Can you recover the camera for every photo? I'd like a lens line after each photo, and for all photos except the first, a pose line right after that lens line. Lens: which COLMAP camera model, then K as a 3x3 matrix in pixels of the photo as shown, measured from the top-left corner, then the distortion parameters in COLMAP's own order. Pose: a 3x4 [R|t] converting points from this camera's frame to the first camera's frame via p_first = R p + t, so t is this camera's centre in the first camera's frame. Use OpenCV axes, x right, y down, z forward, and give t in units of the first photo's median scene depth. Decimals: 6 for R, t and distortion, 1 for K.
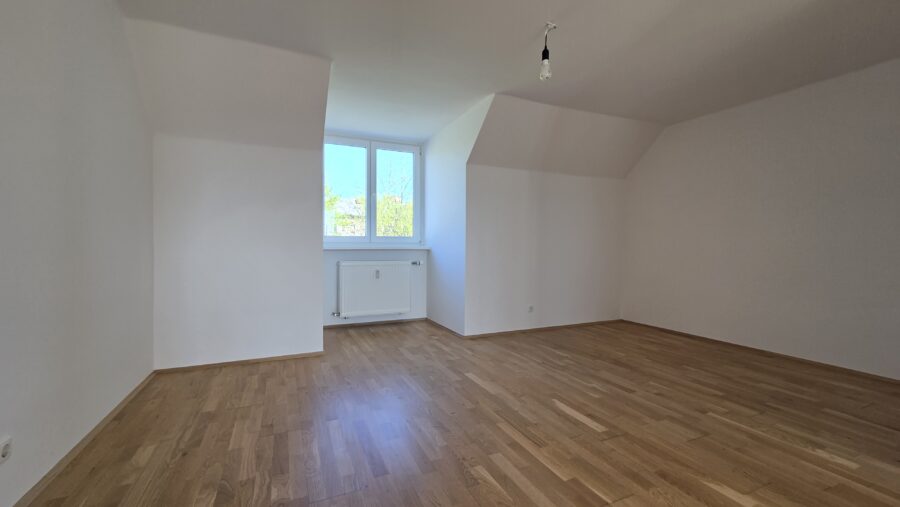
lens RADIAL K [[367.6, 0, 446.7], [0, 367.6, 251.4], [0, 0, 1]] dist [0.001810, 0.000312]
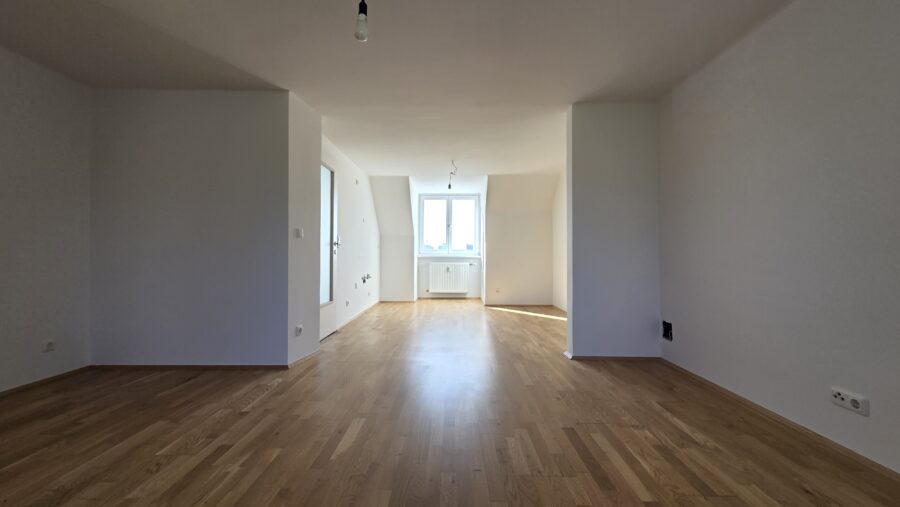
lens RADIAL K [[367.6, 0, 446.7], [0, 367.6, 251.4], [0, 0, 1]] dist [0.001810, 0.000312]
pose [[-0.910761, -0.002369, 0.412927, -0.229765], [-0.001888, 0.999997, 0.001574, -0.012300], [-0.412930, 0.000654, -0.910763, 1.681001]]
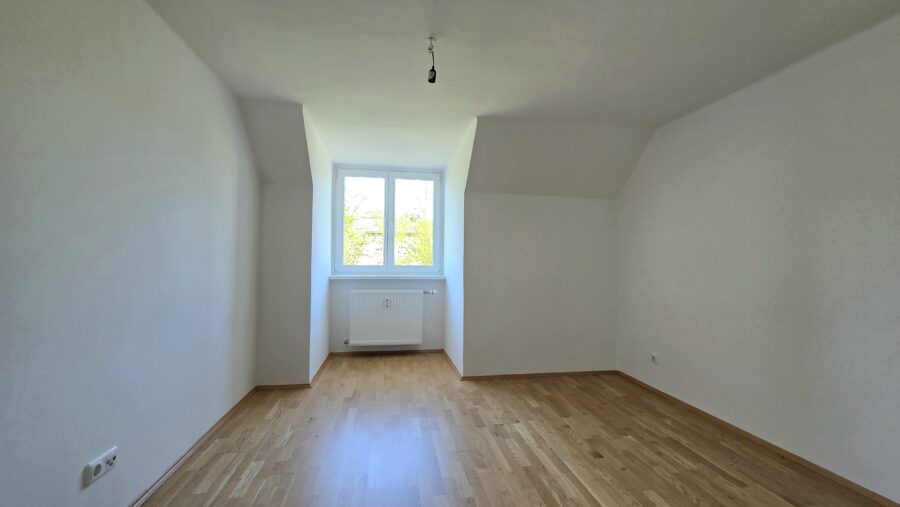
lens RADIAL K [[367.8, 0, 476.2], [0, 367.8, 258.2], [0, 0, 1]] dist [0.000136, 0.000042]
pose [[-0.984657, -0.019516, 0.173406, -0.108610], [-0.017992, 0.999785, 0.010355, -0.027222], [-0.173571, 0.007076, -0.984796, 1.419632]]
